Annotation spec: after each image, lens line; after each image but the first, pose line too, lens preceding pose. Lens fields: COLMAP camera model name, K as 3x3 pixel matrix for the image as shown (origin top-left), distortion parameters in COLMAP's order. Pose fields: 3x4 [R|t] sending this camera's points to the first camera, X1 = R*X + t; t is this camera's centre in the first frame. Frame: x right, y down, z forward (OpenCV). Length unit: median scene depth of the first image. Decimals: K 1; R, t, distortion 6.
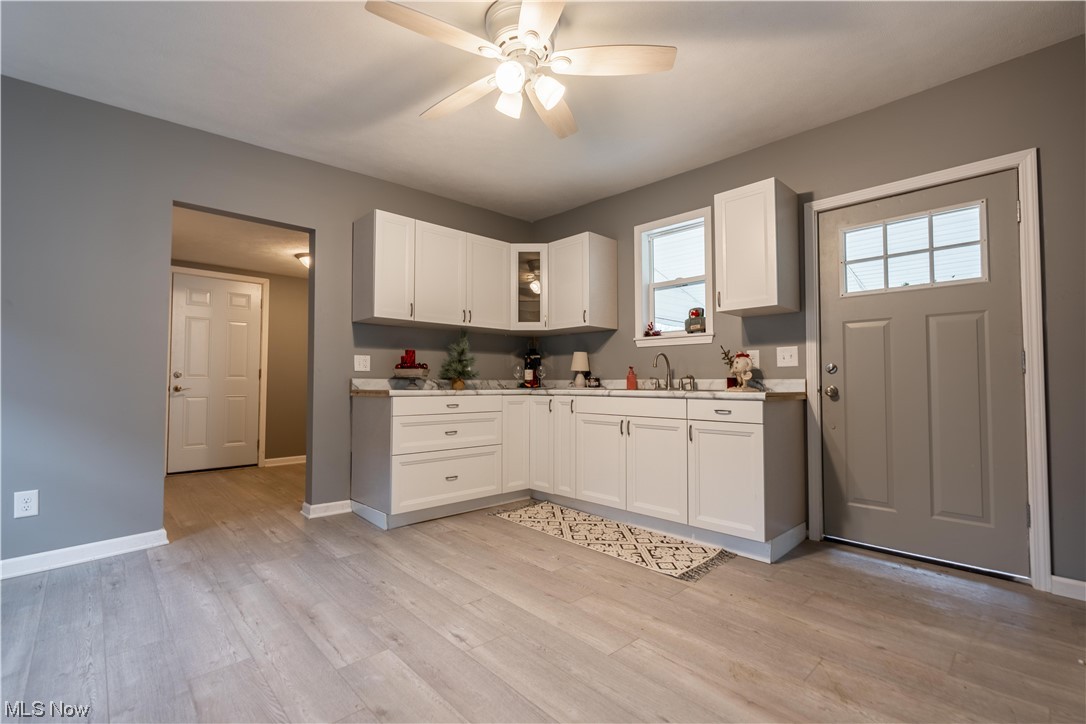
lens RADIAL K [[488.2, 0, 544.6], [0, 488.2, 366.2], [0, 0, 1]] dist [-0.004088, 0.000105]
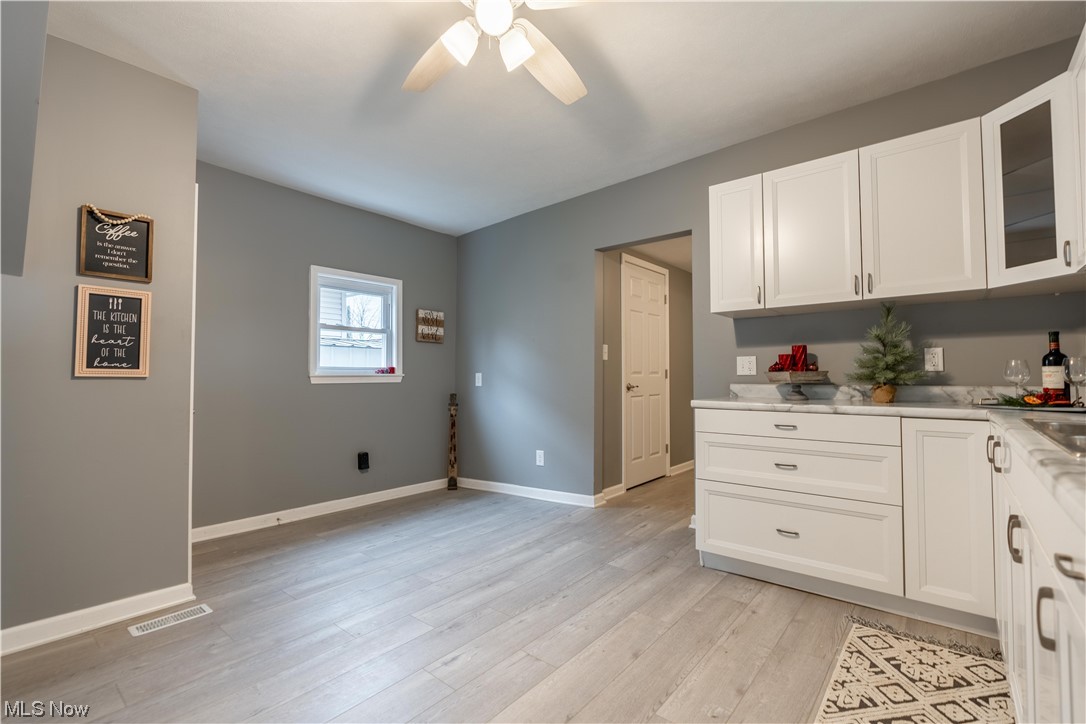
lens RADIAL K [[487.6, 0, 543.0], [0, 487.6, 362.0], [0, 0, 1]] dist [-0.002717, -0.000214]
pose [[0.110587, -0.030302, -0.993404, 0.541929], [0.040085, 0.998858, -0.026006, -0.006065], [0.993058, -0.036944, 0.111675, 0.712173]]
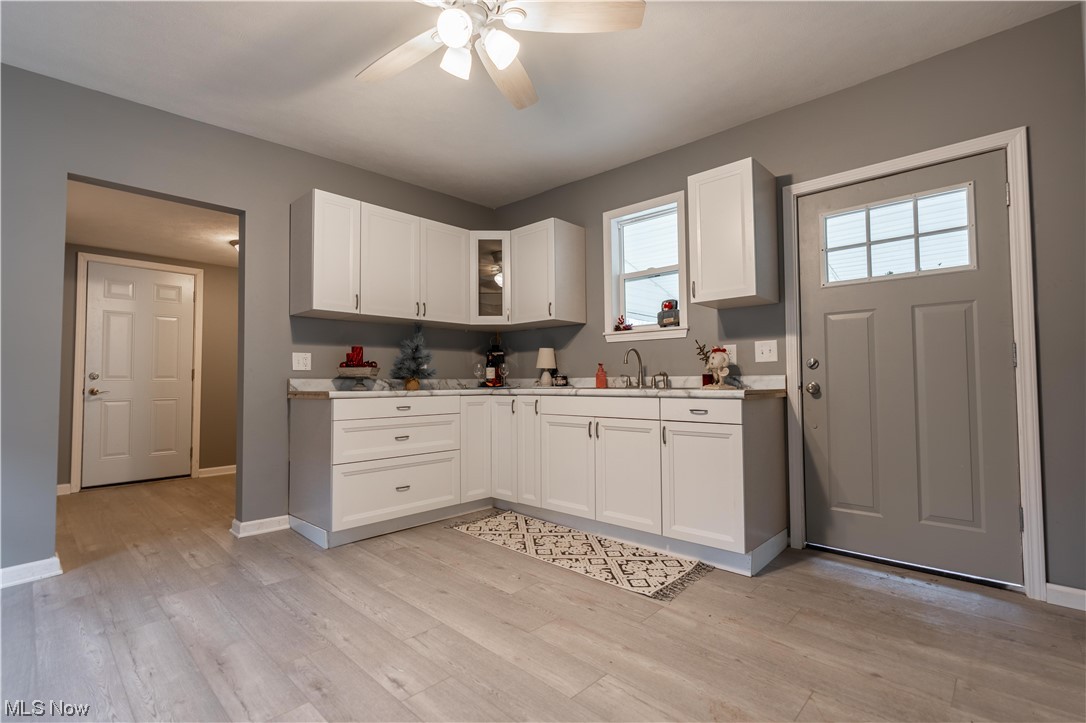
lens RADIAL K [[502.2, 0, 544.1], [0, 502.2, 363.2], [0, 0, 1]] dist [-0.000739, 0.000672]
pose [[0.998439, -0.006392, 0.055484, 0.023520], [0.006568, 0.999974, -0.002975, 0.003368], [-0.055464, 0.003335, 0.998455, 0.072602]]
